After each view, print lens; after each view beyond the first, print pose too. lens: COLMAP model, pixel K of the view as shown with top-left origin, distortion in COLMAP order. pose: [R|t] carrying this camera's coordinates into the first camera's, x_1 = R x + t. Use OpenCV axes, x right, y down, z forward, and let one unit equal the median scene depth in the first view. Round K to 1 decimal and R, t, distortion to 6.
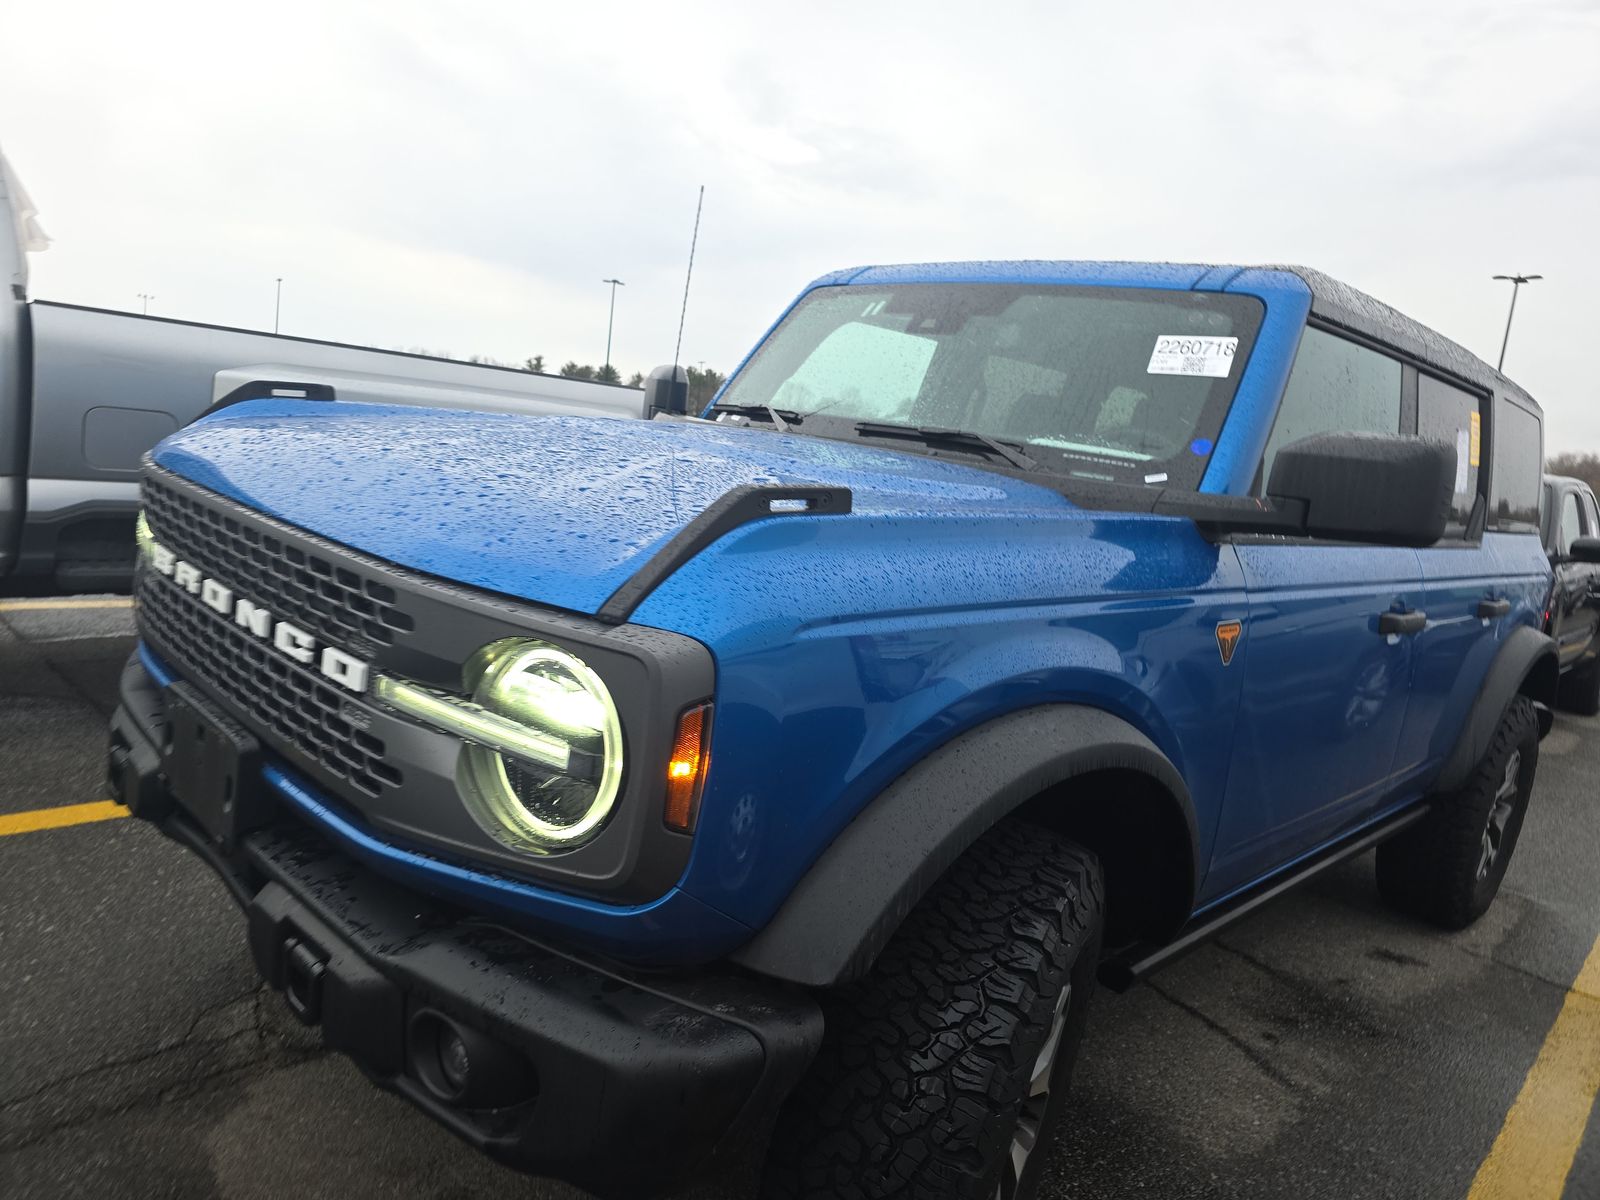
lens RADIAL K [[1141.5, 0, 794.7], [0, 1141.5, 576.0], [0, 0, 1]] dist [0.029573, -0.024041]
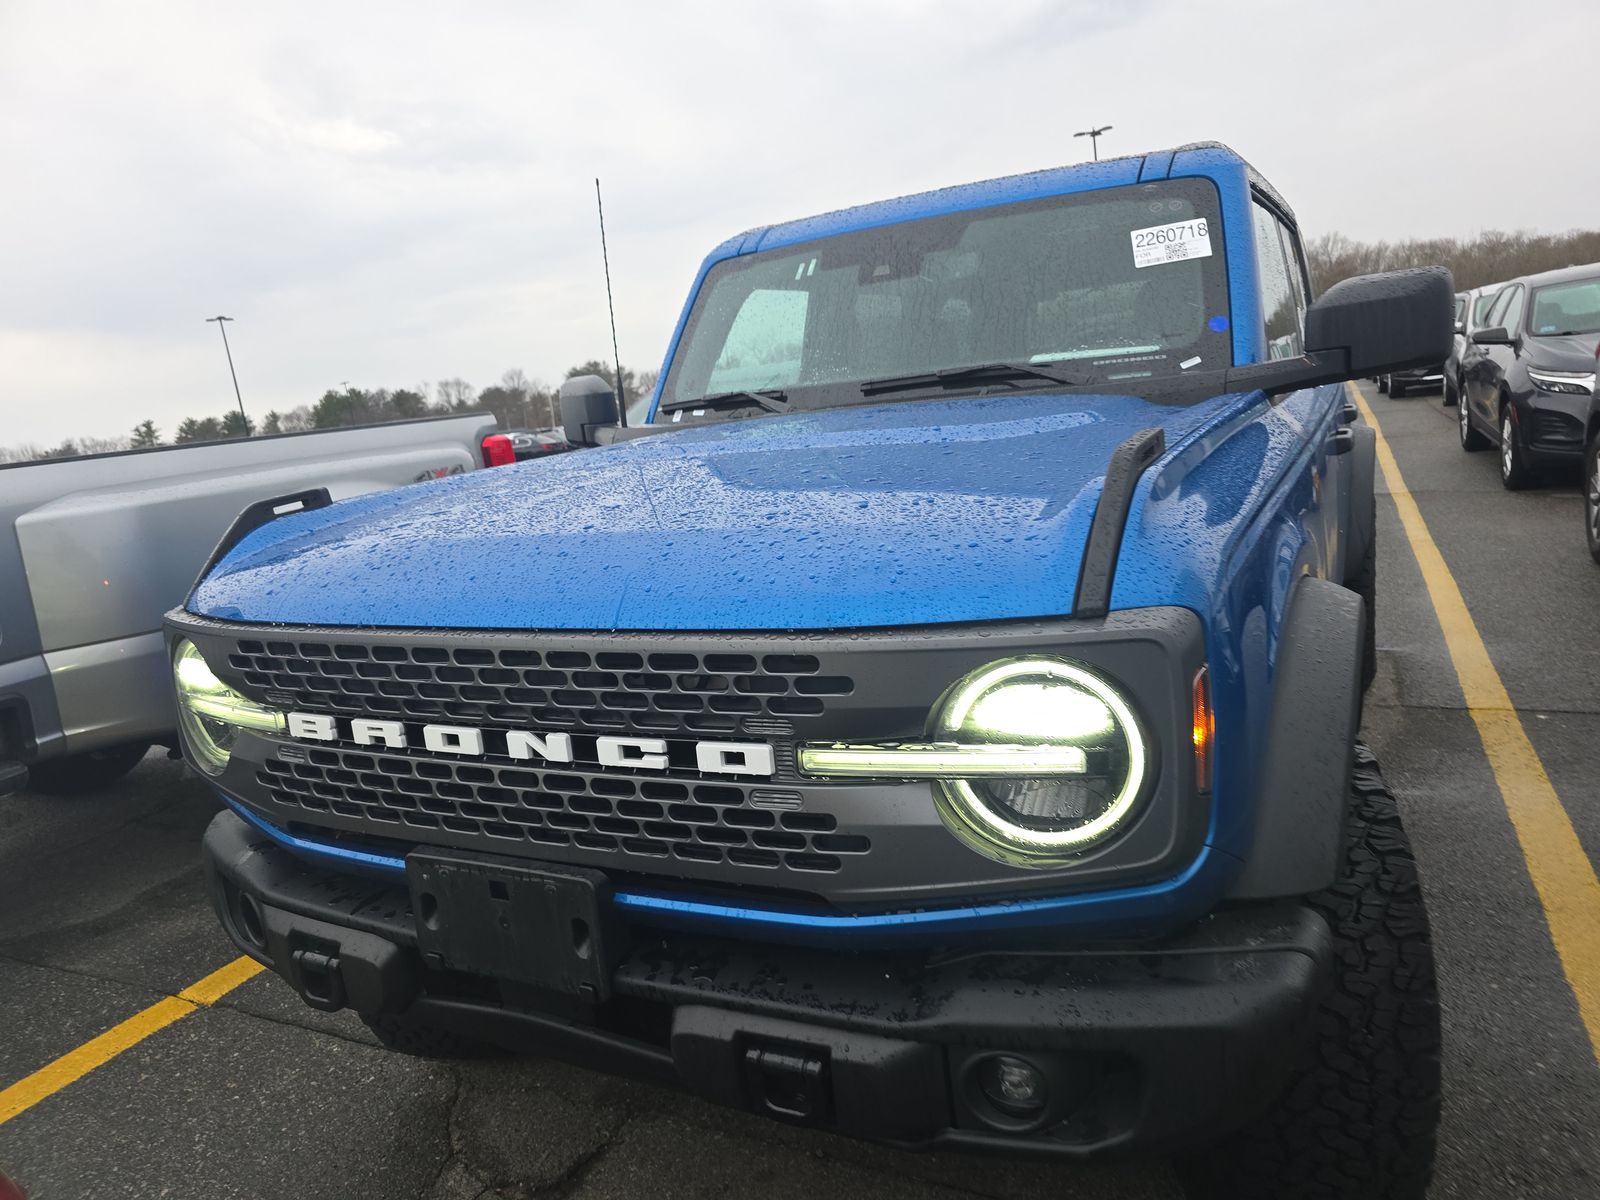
lens RADIAL K [[1148.6, 0, 800.0], [0, 1148.6, 600.0], [0, 0, 1]] dist [0.020077, -0.002227]
pose [[0.922880, -0.290102, 0.253244, -0.343530], [0.275104, 0.956850, 0.093570, -0.072147], [-0.269461, -0.016686, 0.962867, 0.060835]]
